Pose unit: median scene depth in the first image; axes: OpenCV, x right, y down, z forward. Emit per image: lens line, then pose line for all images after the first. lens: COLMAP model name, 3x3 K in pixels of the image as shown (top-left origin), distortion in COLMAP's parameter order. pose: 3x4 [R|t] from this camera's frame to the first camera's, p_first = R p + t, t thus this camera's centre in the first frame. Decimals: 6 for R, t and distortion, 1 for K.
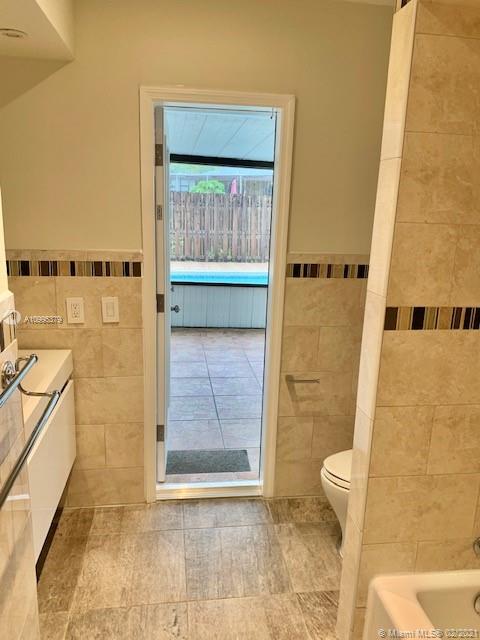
lens RADIAL K [[489.9, 0, 240.5], [0, 489.9, 314.8], [0, 0, 1]] dist [0.036856, -0.049650]
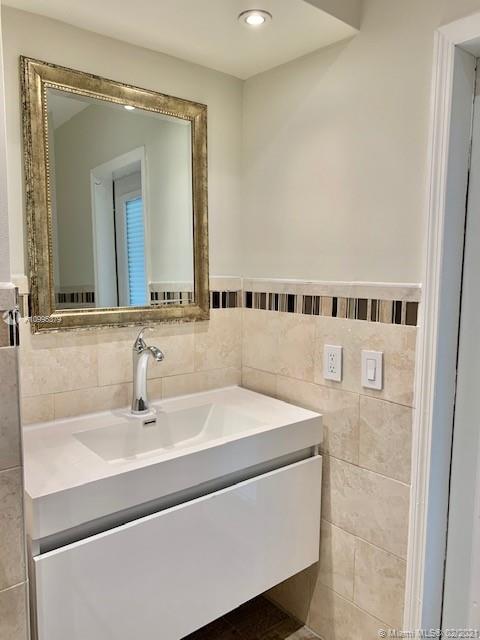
lens RADIAL K [[485.2, 0, 239.3], [0, 485.2, 318.2], [0, 0, 1]] dist [-0.001735, -0.007322]
pose [[0.525821, 0.063042, -0.848256, 0.208703], [-0.190595, 0.980625, -0.045266, -0.015274], [0.828967, 0.185475, 0.527648, 0.490356]]
